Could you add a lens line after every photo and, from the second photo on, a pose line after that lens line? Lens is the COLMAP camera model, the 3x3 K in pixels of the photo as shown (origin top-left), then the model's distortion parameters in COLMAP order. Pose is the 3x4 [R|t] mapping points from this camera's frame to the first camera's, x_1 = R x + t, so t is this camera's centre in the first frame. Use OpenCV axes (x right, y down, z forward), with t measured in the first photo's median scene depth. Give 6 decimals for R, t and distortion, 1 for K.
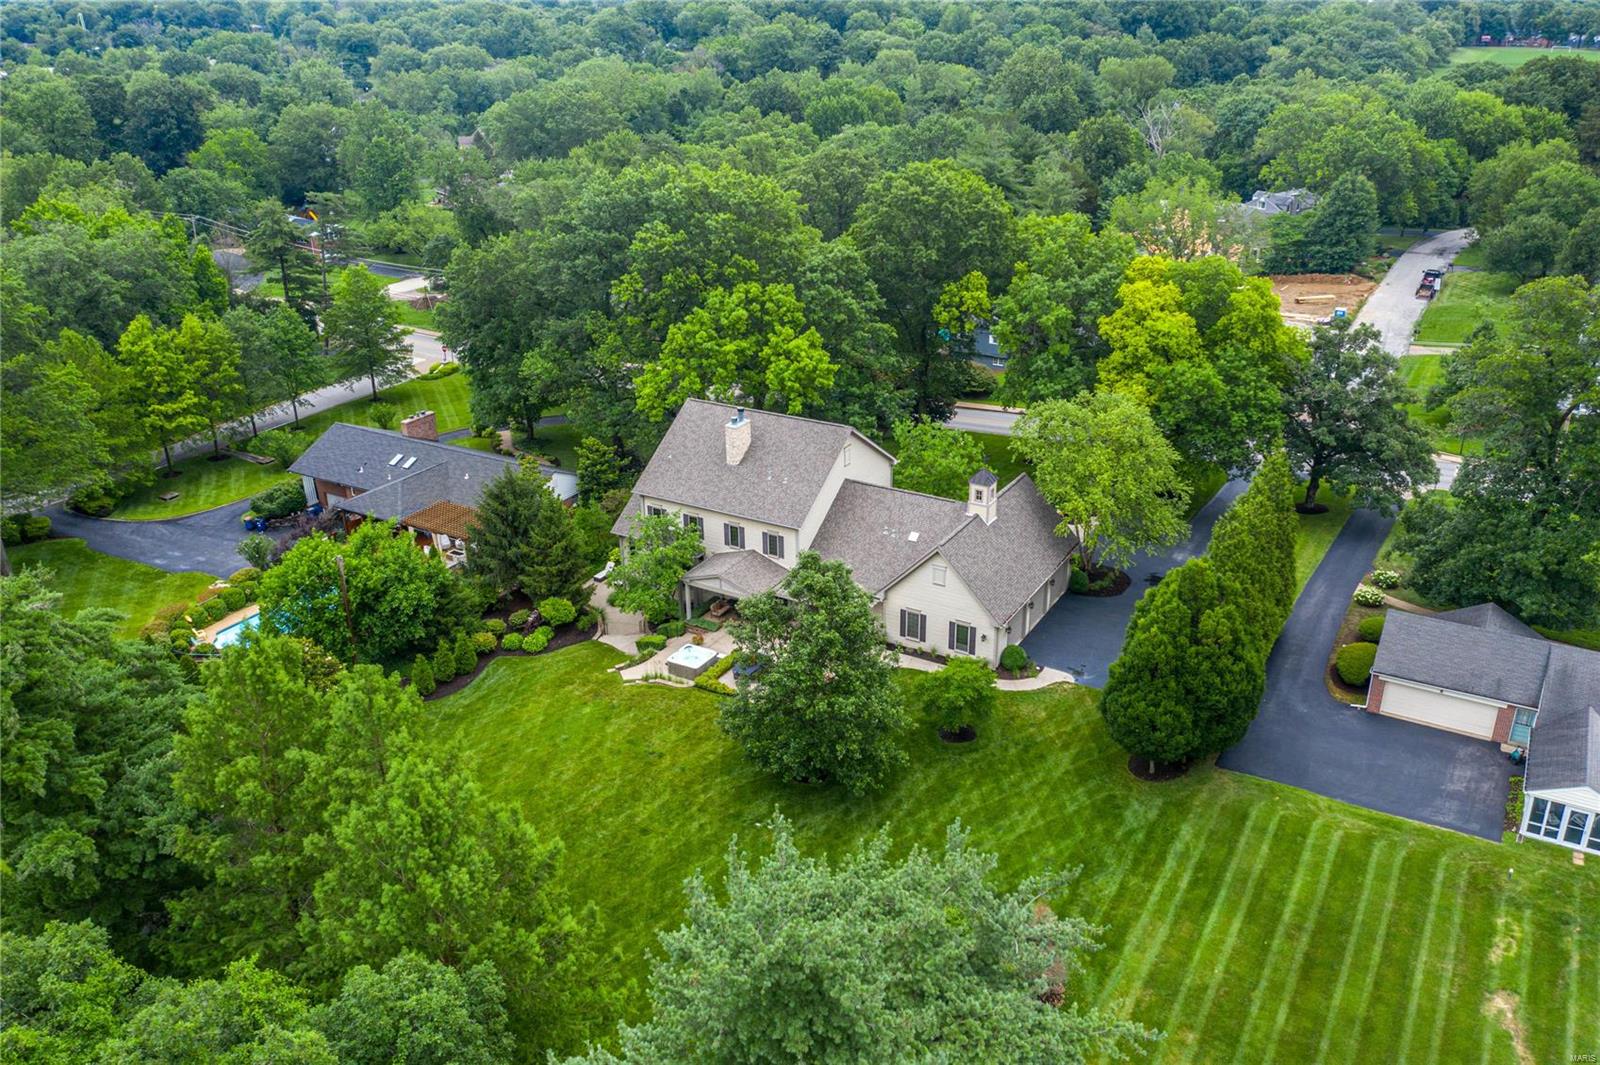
lens RADIAL K [[1282.9, 0, 805.1], [0, 1282.9, 532.9], [0, 0, 1]] dist [-0.010174, -0.004161]
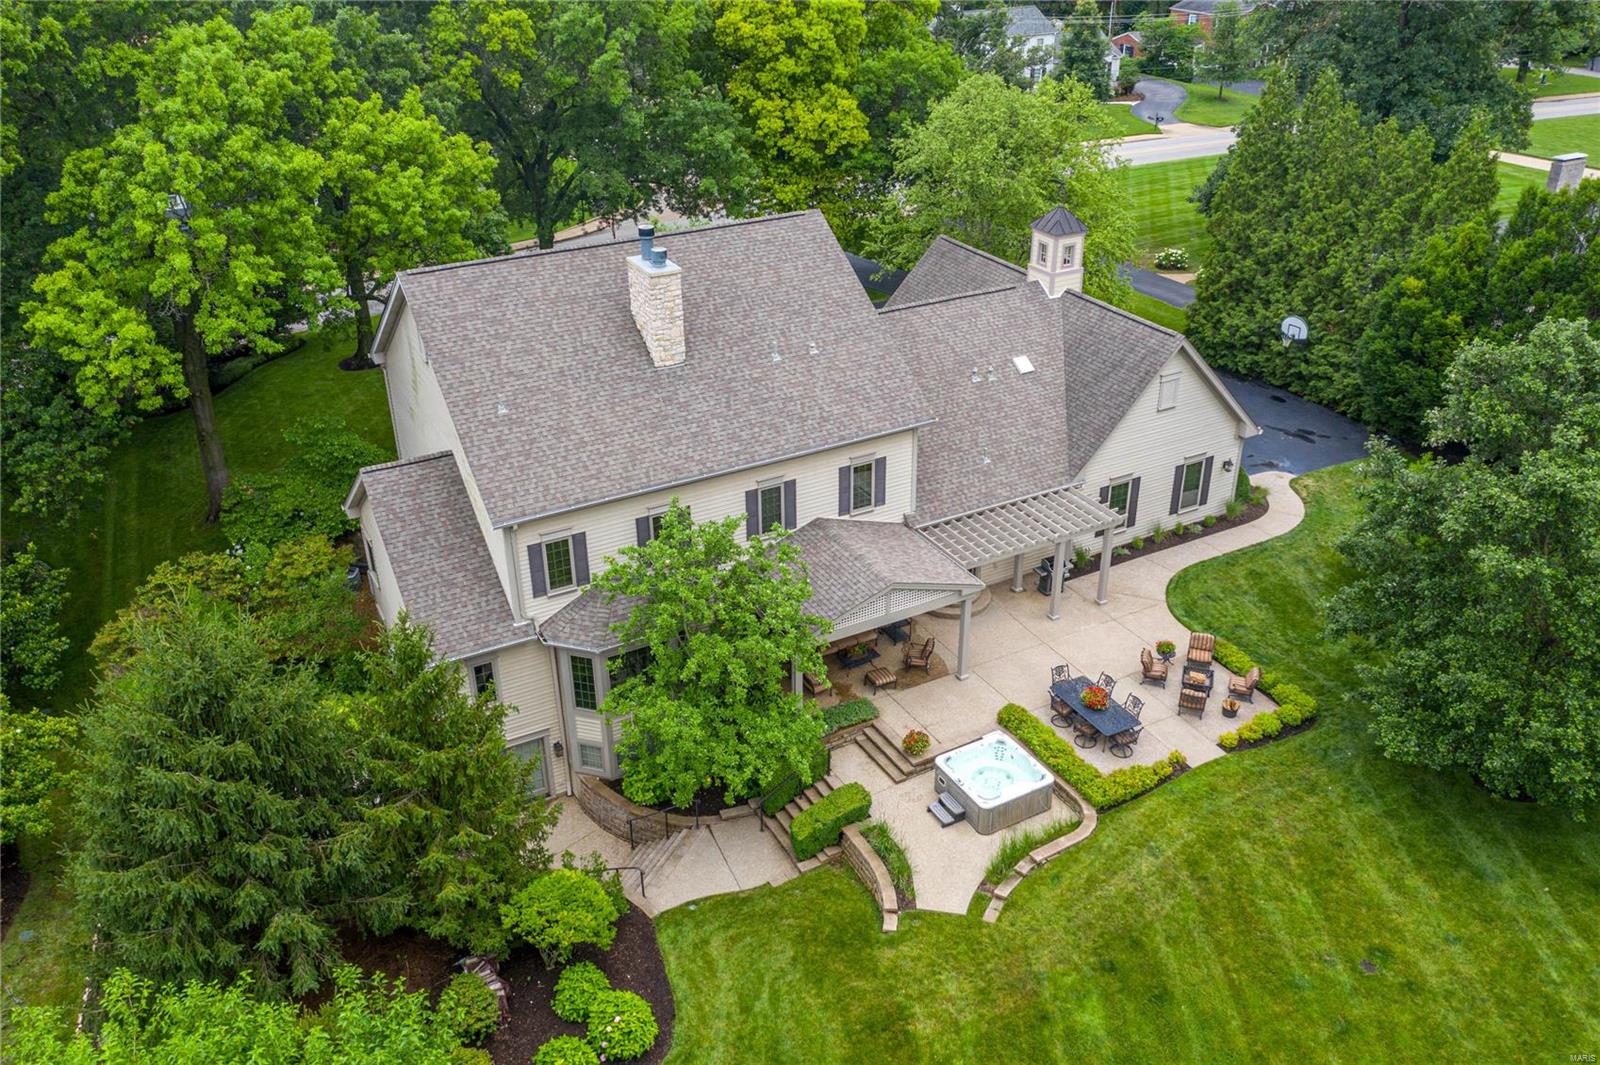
lens RADIAL K [[1314.2, 0, 807.7], [0, 1314.2, 527.2], [0, 0, 1]] dist [-0.010759, -0.001392]
pose [[0.505348, -0.396014, 0.766679, -0.386654], [0.349871, 0.906200, 0.237467, -0.092073], [-0.788805, 0.148235, 0.596501, 0.722349]]
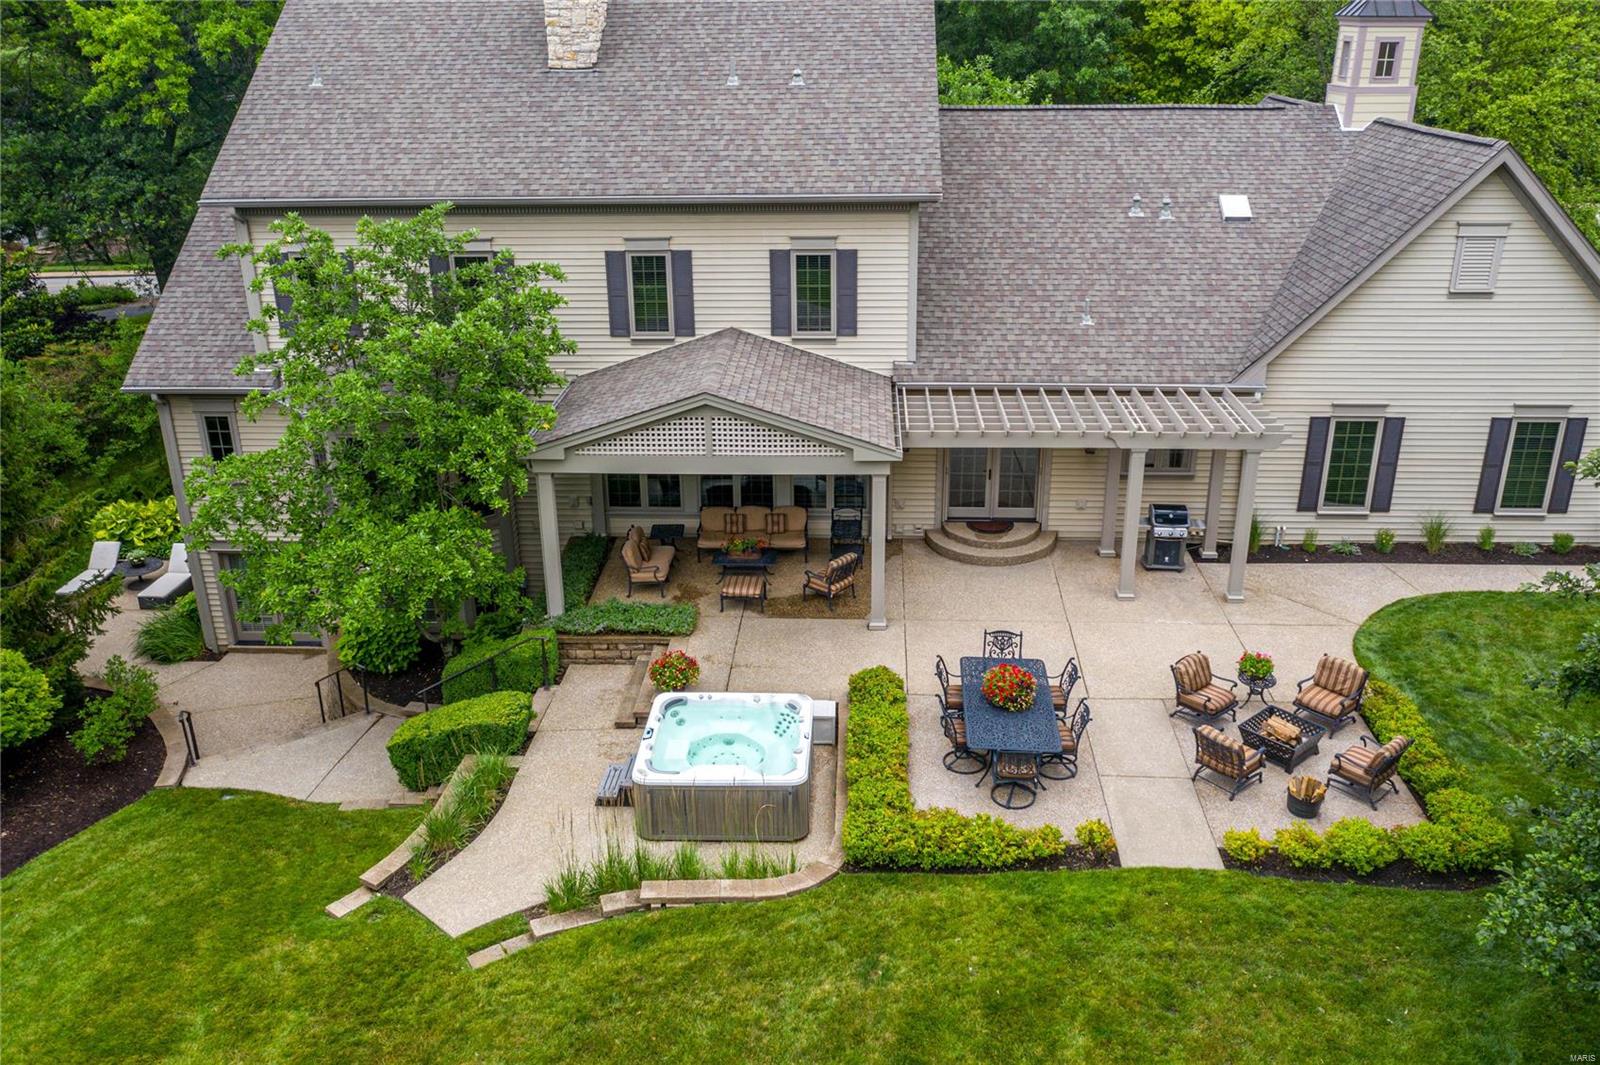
lens RADIAL K [[1282.9, 0, 805.1], [0, 1282.9, 532.9], [0, 0, 1]] dist [-0.010174, -0.004161]
pose [[0.883266, -0.171555, 0.436360, -0.154969], [0.188202, 0.982117, 0.005166, 0.058111], [-0.429443, 0.077560, 0.899757, 0.732461]]
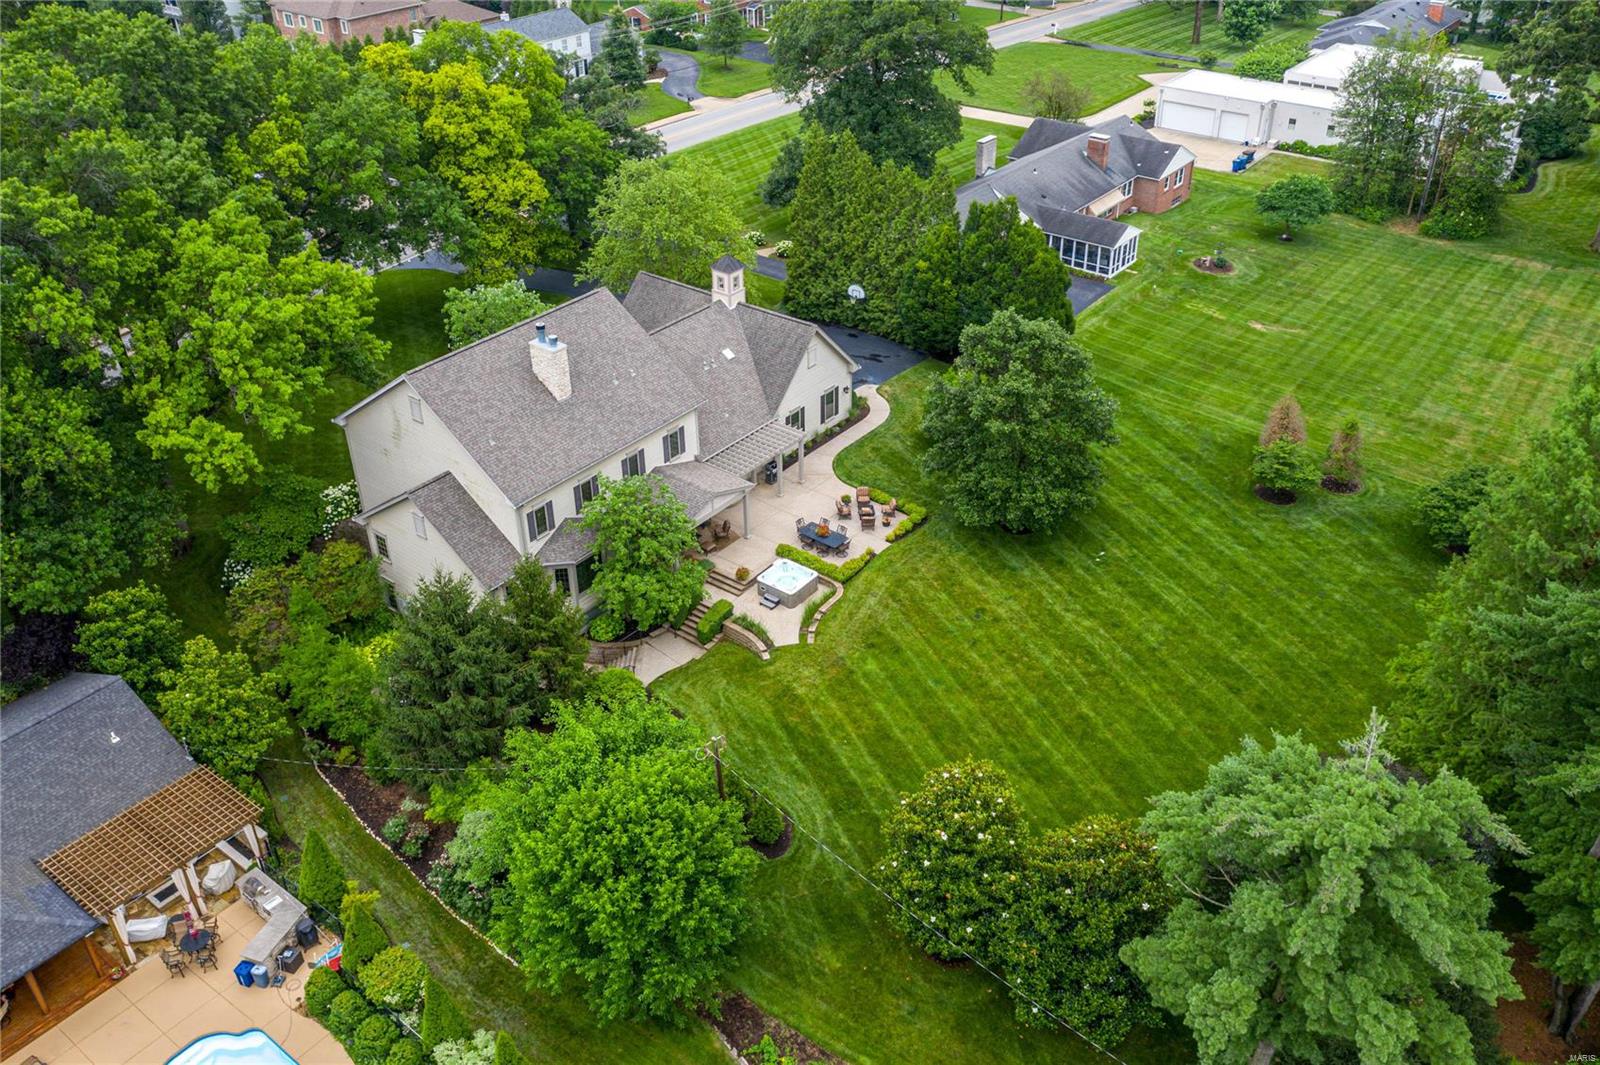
lens RADIAL K [[1352.2, 0, 811.6], [0, 1352.2, 532.6], [0, 0, 1]] dist [-0.014558, -0.007371]
pose [[0.122637, -0.525360, 0.841996, -0.739208], [0.407309, 0.800301, 0.440020, -0.277482], [-0.905019, 0.288990, 0.312130, 0.656631]]
